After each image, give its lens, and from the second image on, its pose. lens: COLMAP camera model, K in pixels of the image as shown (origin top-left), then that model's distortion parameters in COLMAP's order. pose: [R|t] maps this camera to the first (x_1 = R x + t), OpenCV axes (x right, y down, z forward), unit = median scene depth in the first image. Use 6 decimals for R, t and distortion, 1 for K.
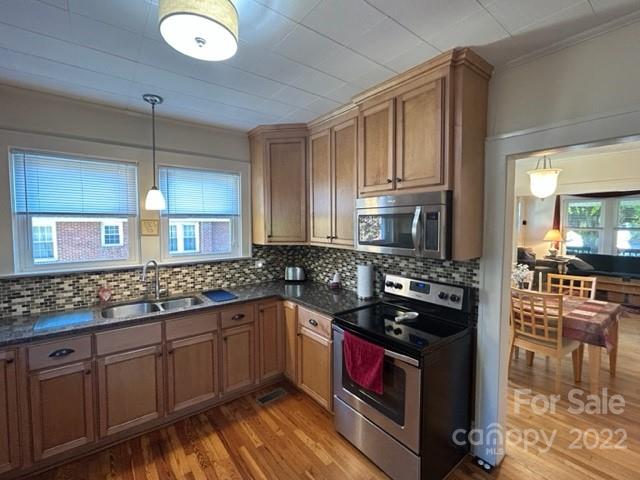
lens RADIAL K [[288.5, 0, 318.6], [0, 288.5, 239.1], [0, 0, 1]] dist [-0.001286, 0.000236]
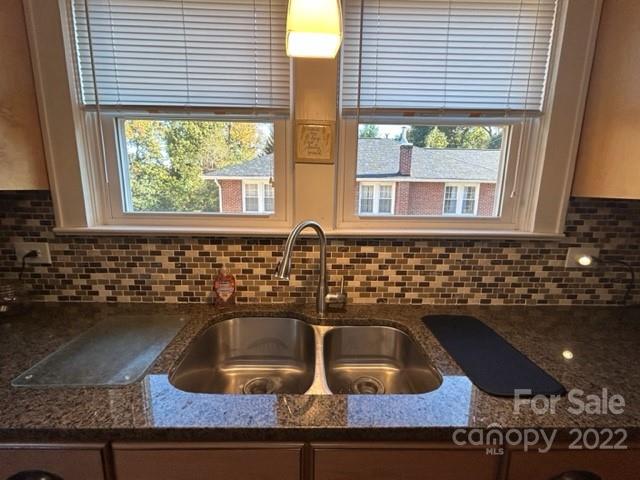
lens RADIAL K [[288.5, 0, 318.6], [0, 288.5, 239.1], [0, 0, 1]] dist [-0.001286, 0.000236]
pose [[0.800792, 0.118619, -0.587079, -0.328815], [-0.047814, 0.989725, 0.134754, 0.040980], [0.597031, -0.079840, 0.798235, 0.674816]]
